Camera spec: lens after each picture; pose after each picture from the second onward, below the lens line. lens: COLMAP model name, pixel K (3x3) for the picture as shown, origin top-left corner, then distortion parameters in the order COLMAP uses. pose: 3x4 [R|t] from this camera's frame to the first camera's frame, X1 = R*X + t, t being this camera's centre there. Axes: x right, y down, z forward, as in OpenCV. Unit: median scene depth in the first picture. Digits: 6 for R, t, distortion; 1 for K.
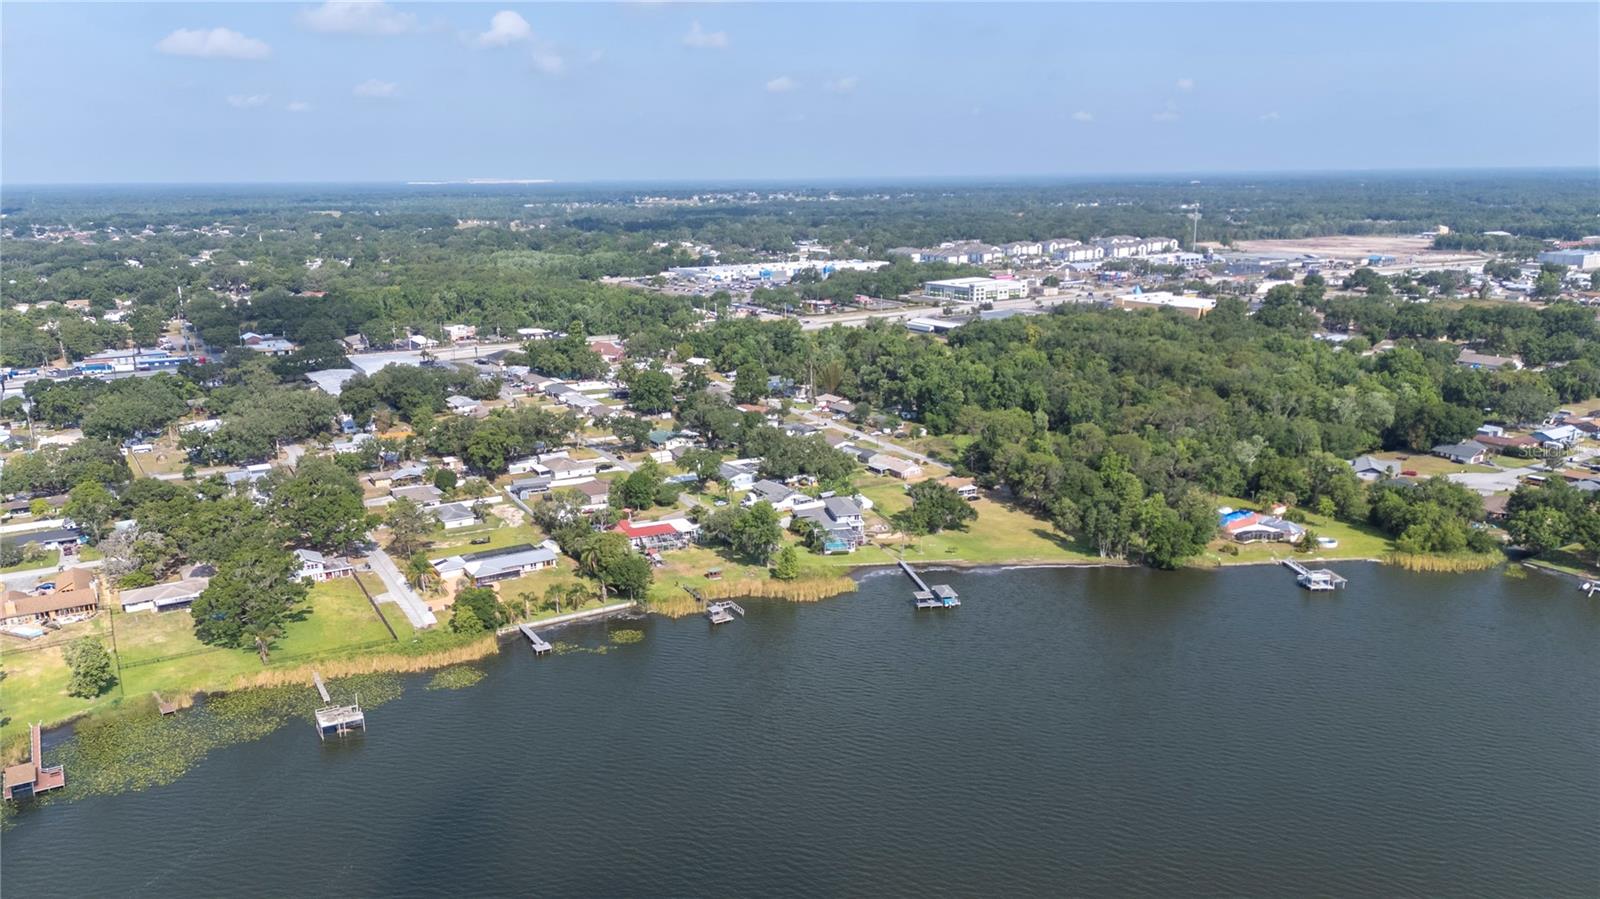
lens RADIAL K [[1171.9, 0, 800.0], [0, 1171.9, 449.5], [0, 0, 1]] dist [0.097240, -0.126204]
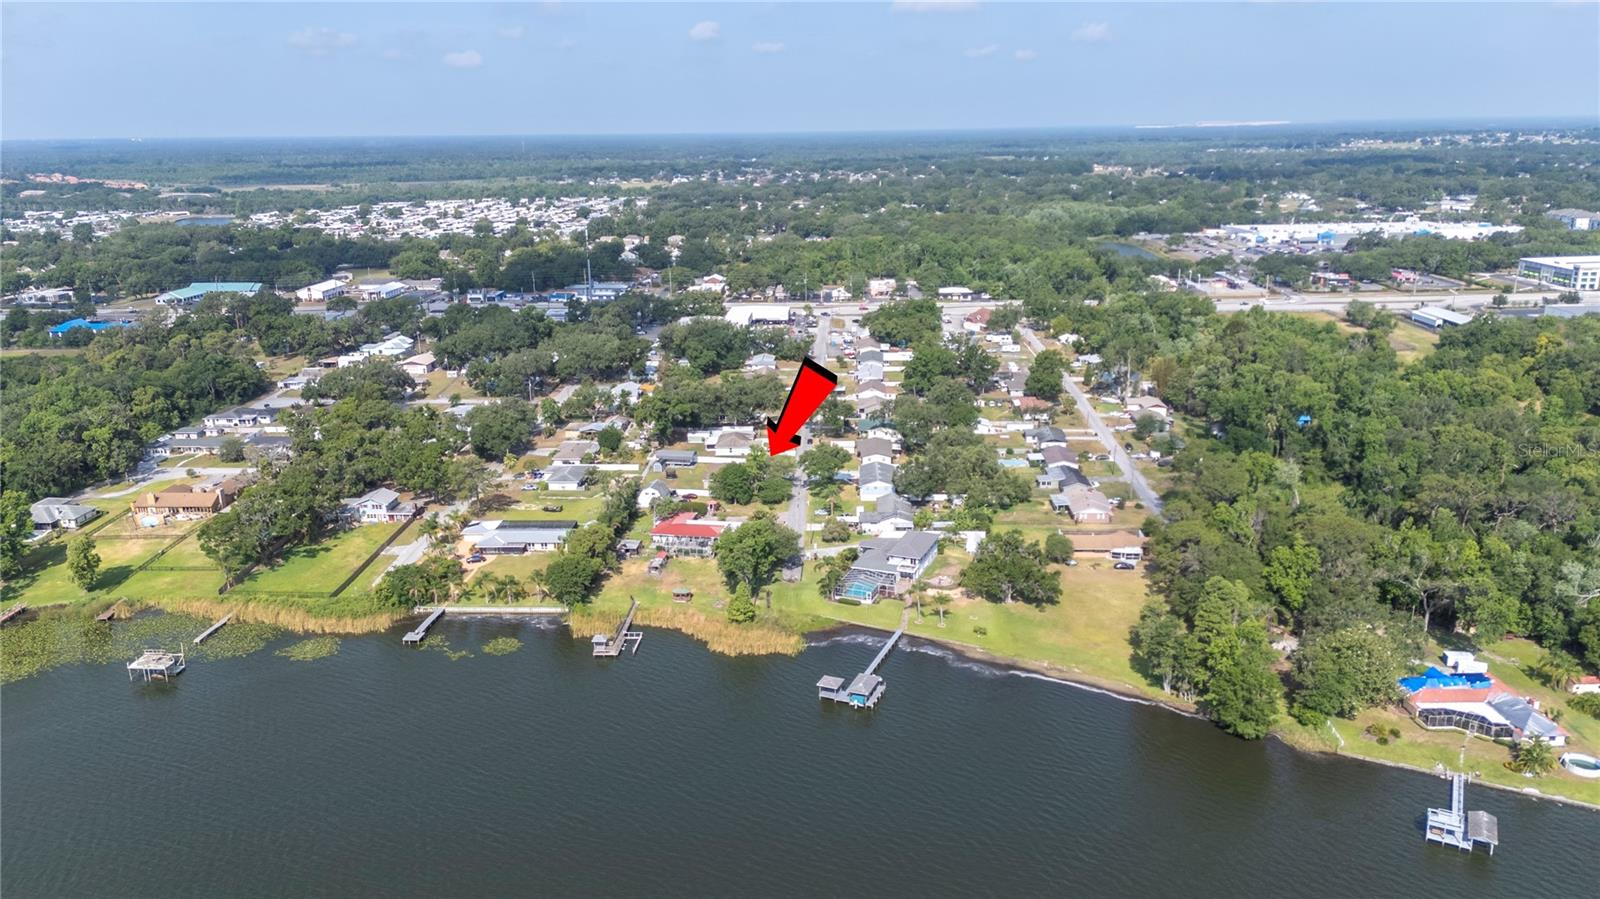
lens RADIAL K [[1171.9, 0, 800.0], [0, 1171.9, 449.5], [0, 0, 1]] dist [0.097240, -0.126204]
pose [[0.827226, 0.145608, -0.542675, 0.175615], [-0.121189, 0.989342, 0.080721, -0.031050], [0.548645, -0.001008, 0.836055, 0.128246]]
